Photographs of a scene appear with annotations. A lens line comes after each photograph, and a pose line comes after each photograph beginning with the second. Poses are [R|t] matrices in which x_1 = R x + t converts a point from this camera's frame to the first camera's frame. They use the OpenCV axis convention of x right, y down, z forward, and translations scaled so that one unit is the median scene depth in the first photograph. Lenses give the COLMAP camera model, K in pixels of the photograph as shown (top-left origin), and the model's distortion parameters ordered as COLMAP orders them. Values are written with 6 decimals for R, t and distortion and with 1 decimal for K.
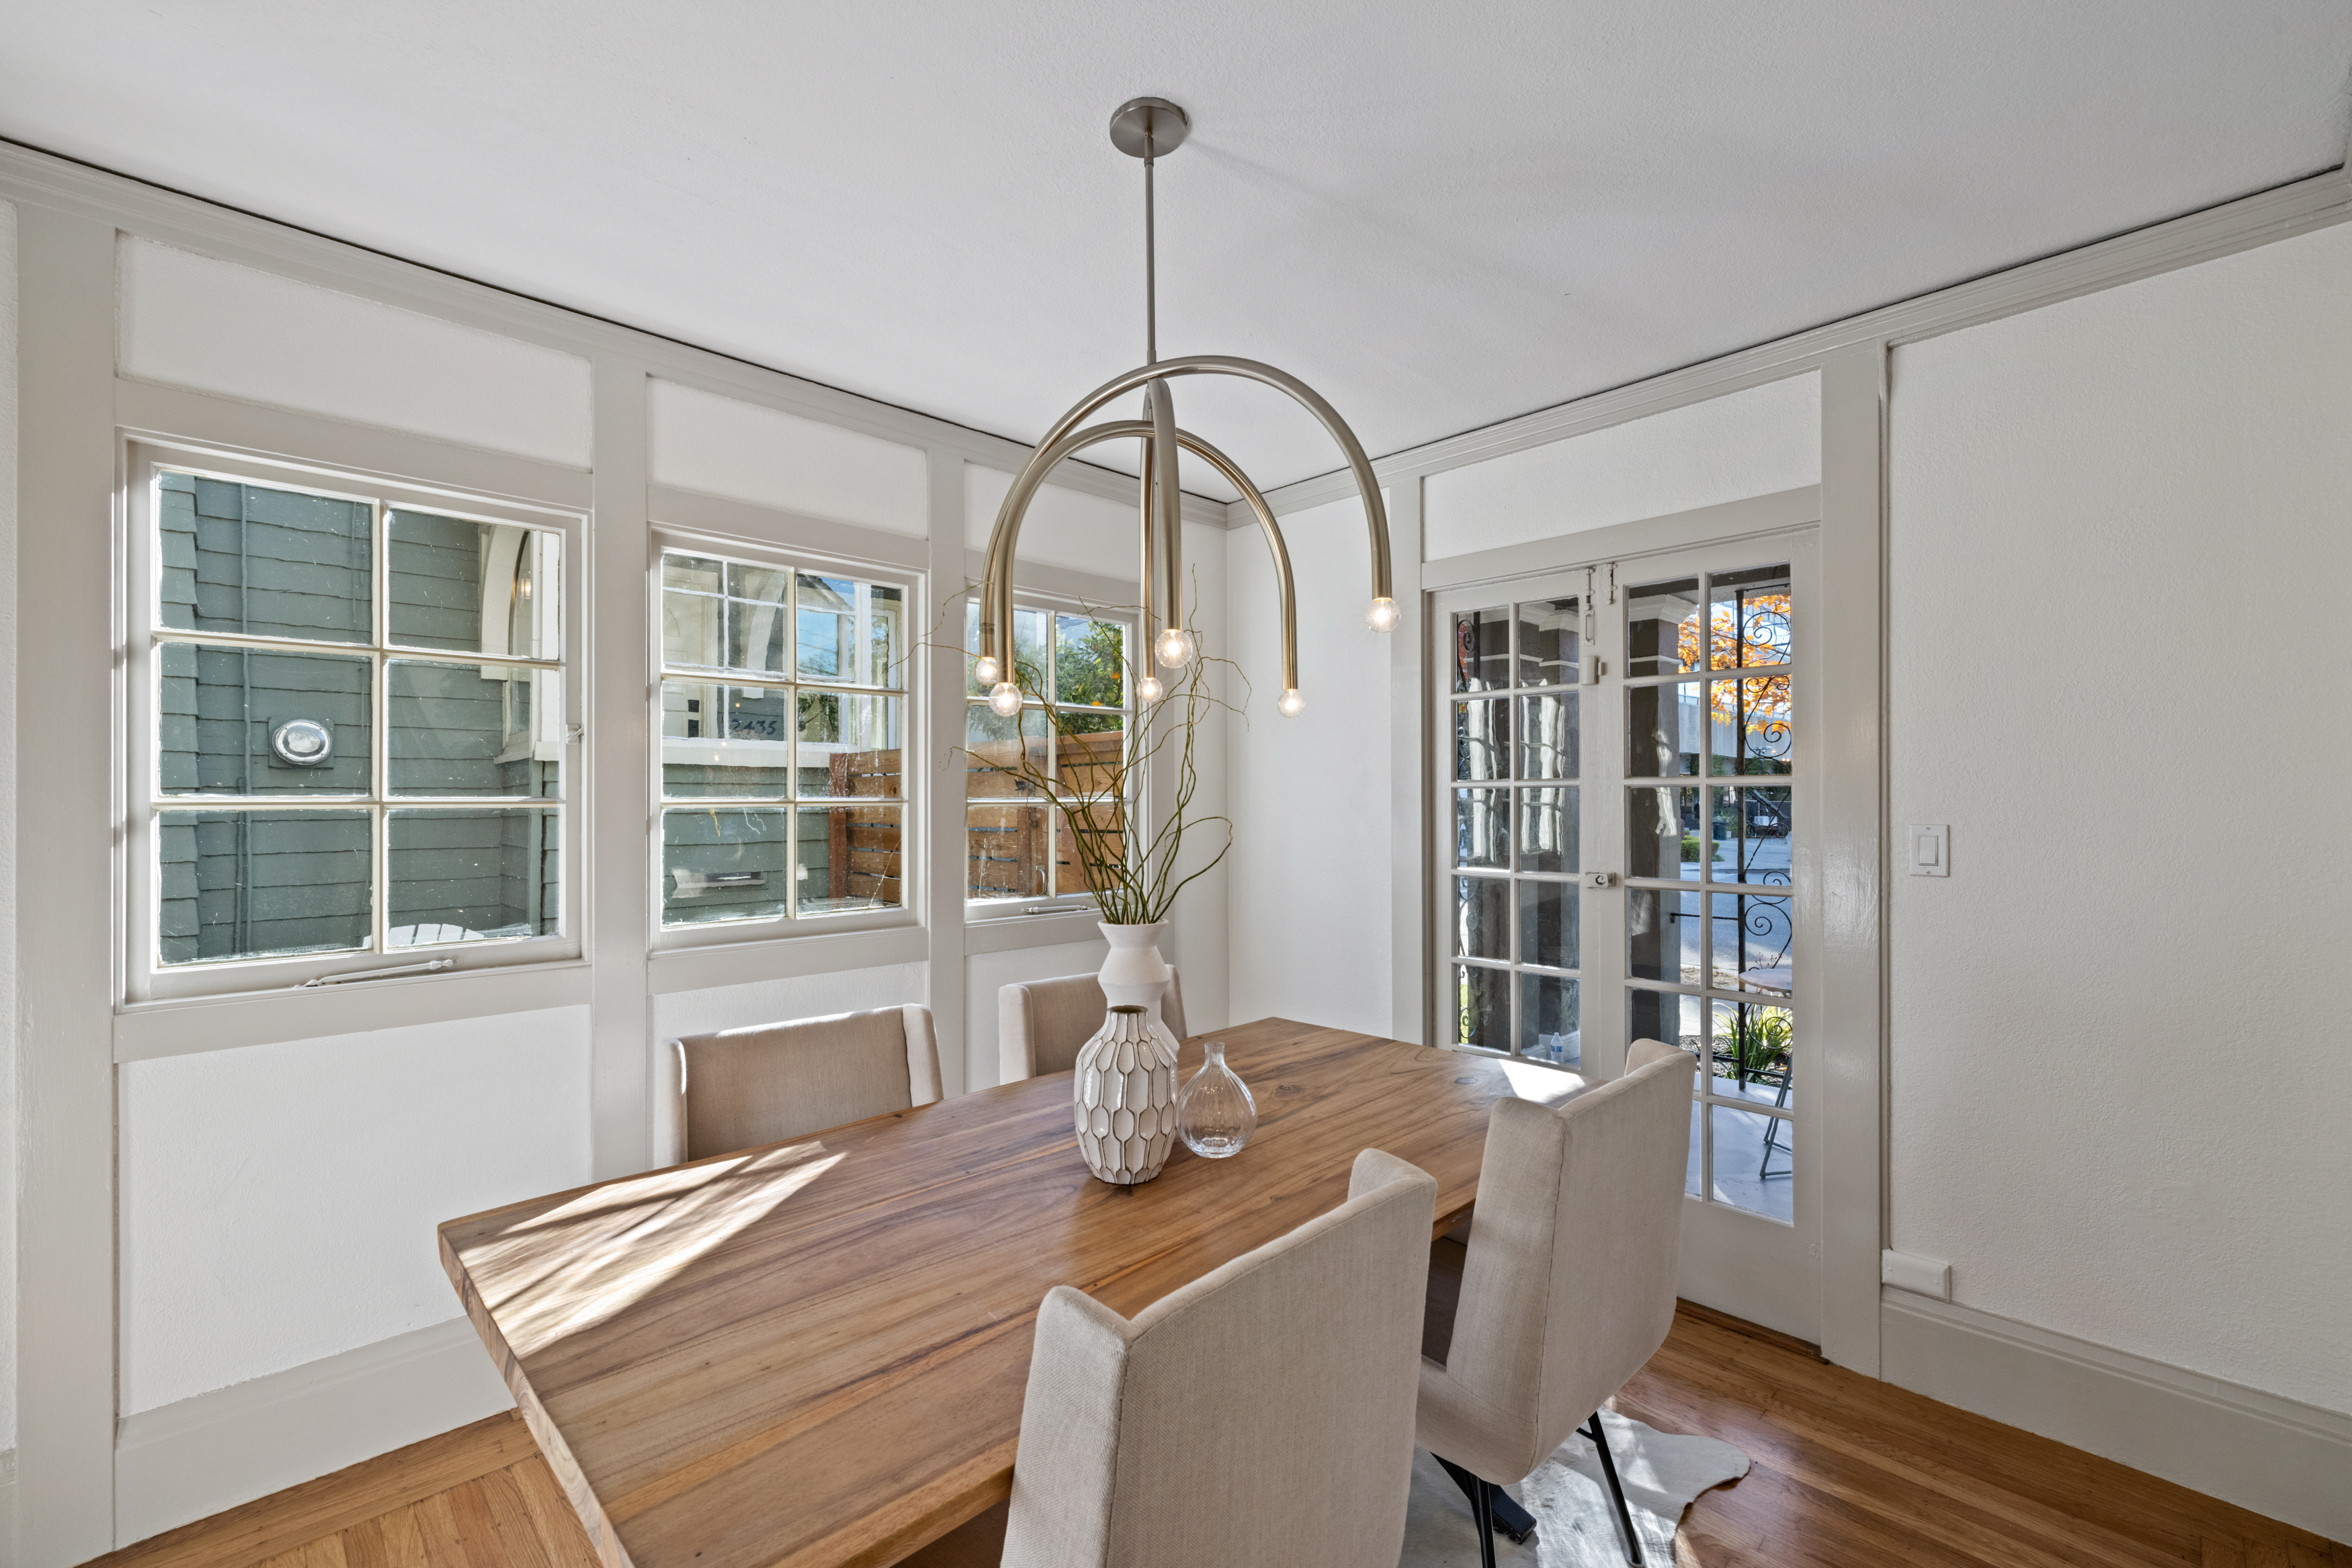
lens RADIAL K [[987.0, 0, 1153.1], [0, 987.0, 796.7], [0, 0, 1]] dist [0.003325, -0.000344]
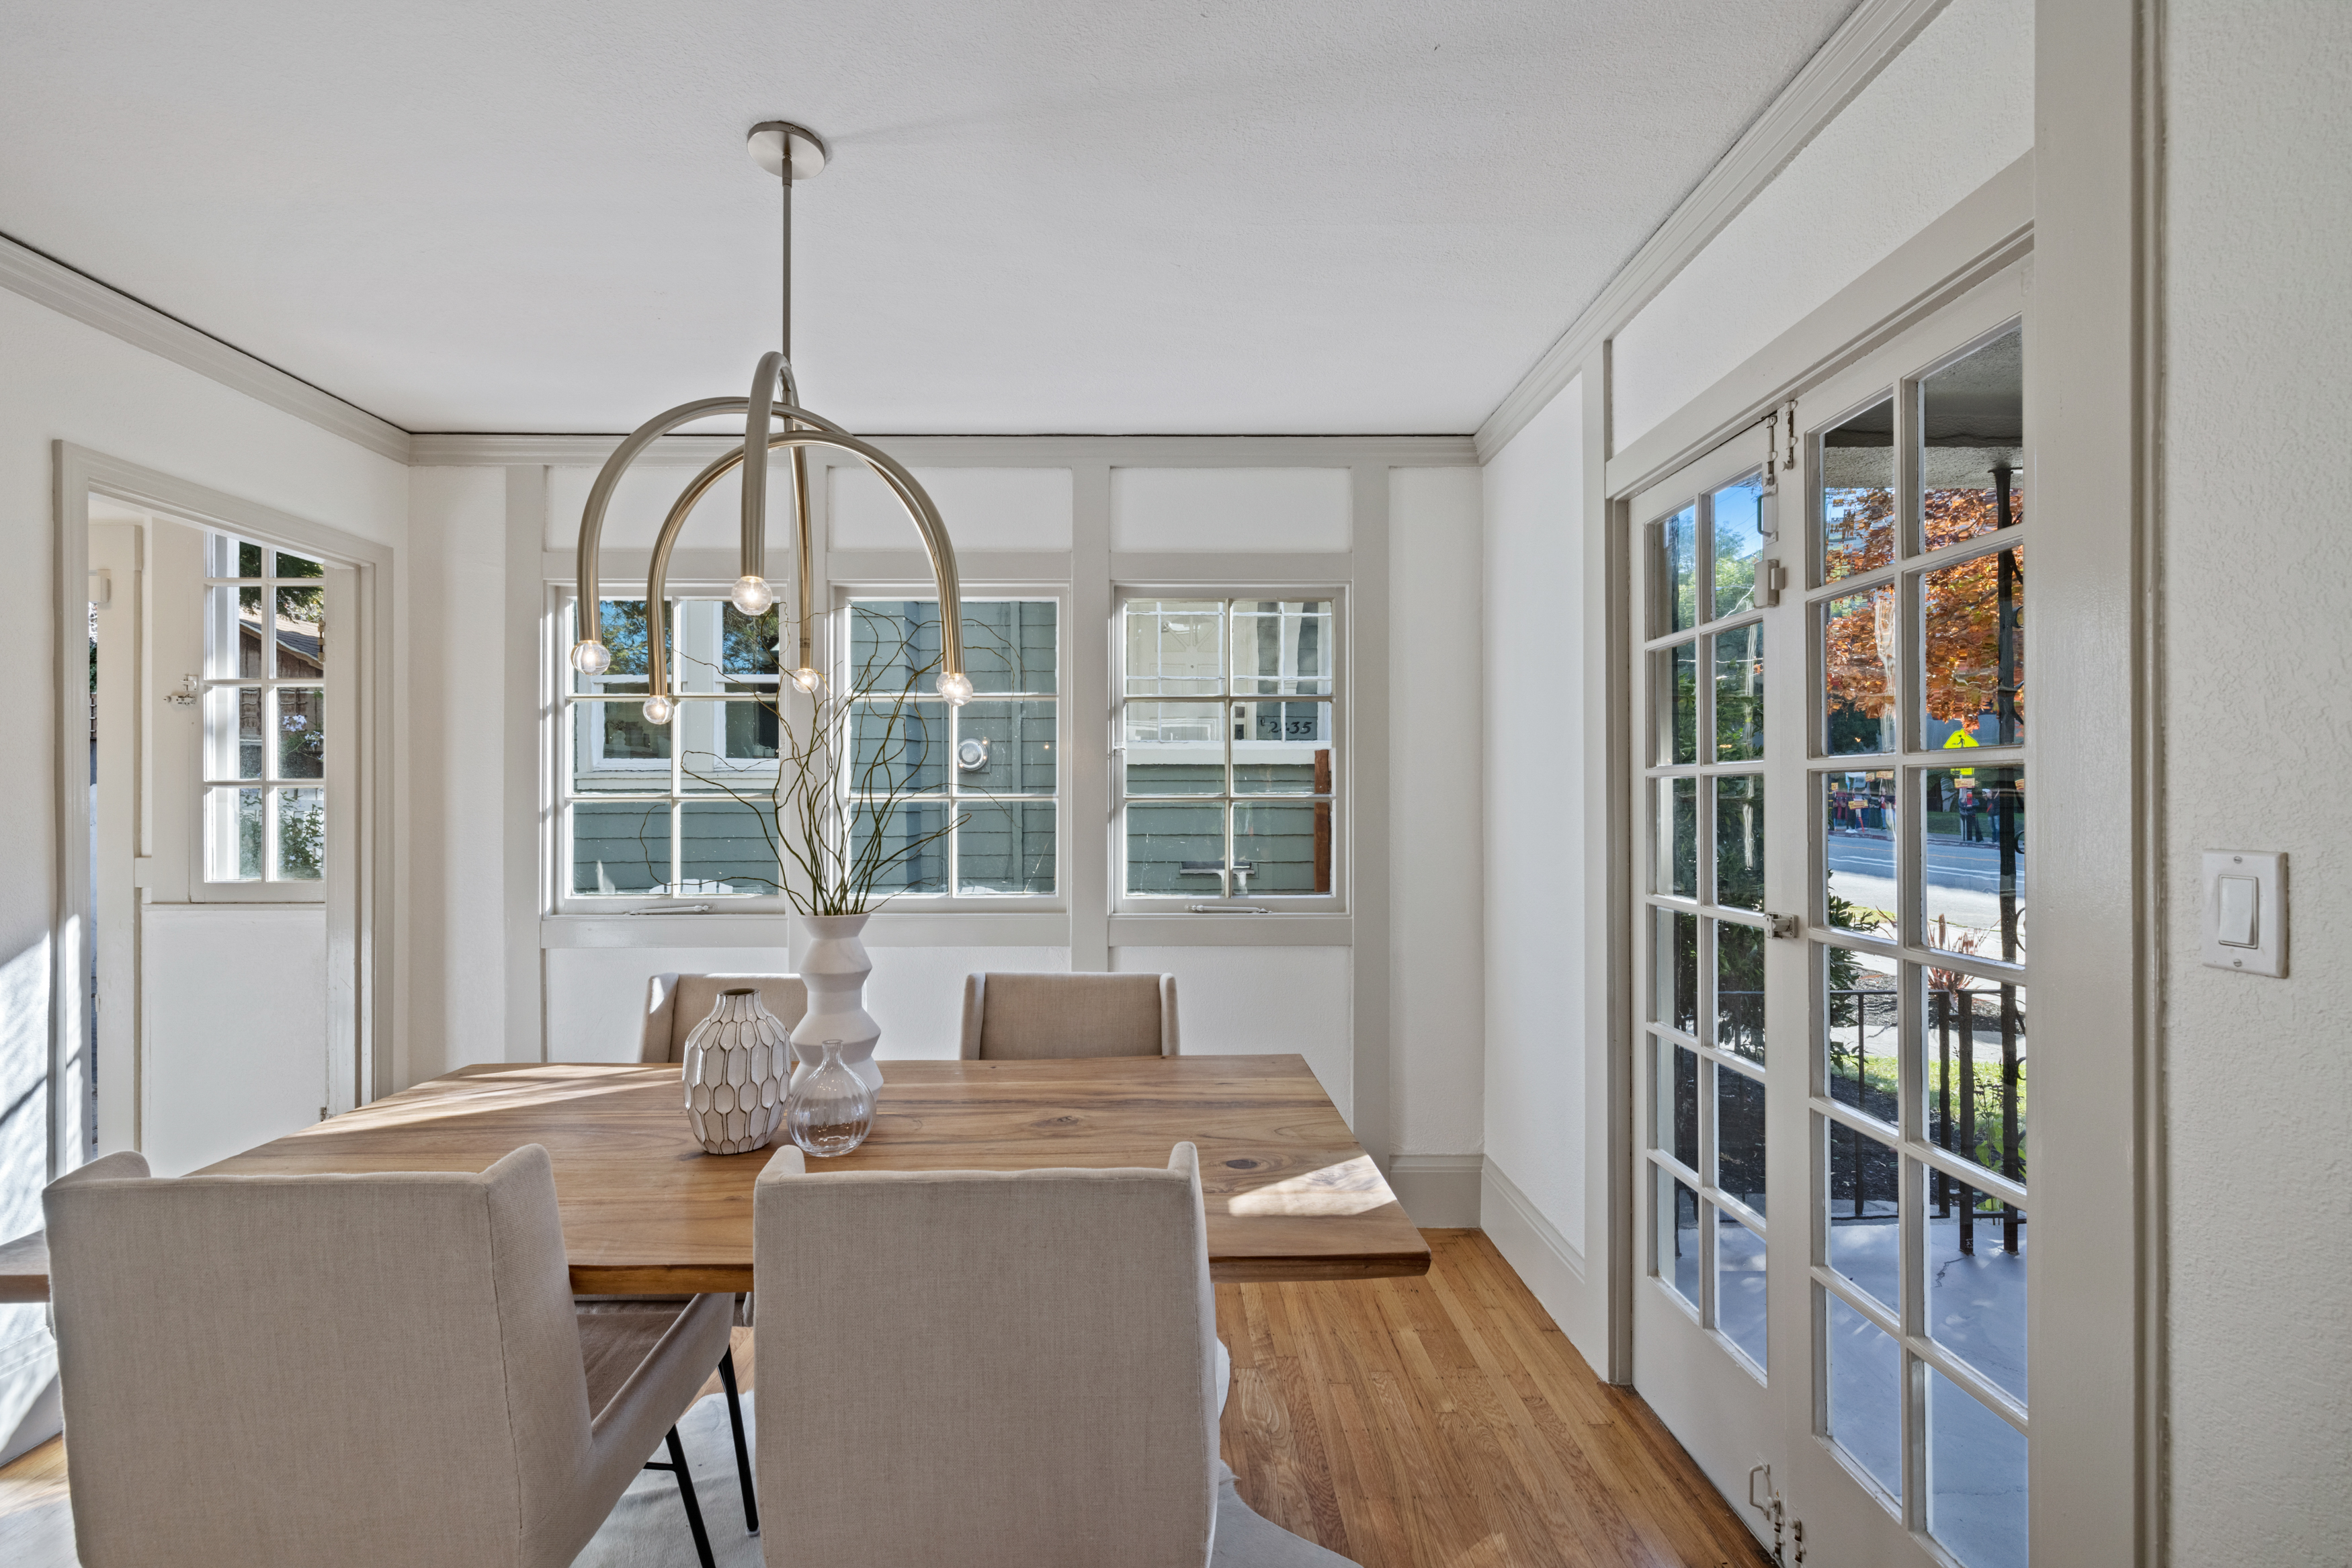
lens RADIAL K [[987.0, 0, 1165.0], [0, 987.0, 785.5], [0, 0, 1]] dist [0.003325, -0.000344]
pose [[0.736438, -0.007717, -0.676461, 0.705613], [0.003155, 0.999963, -0.007973, 0.002095], [0.676498, 0.003737, 0.736435, 0.356969]]
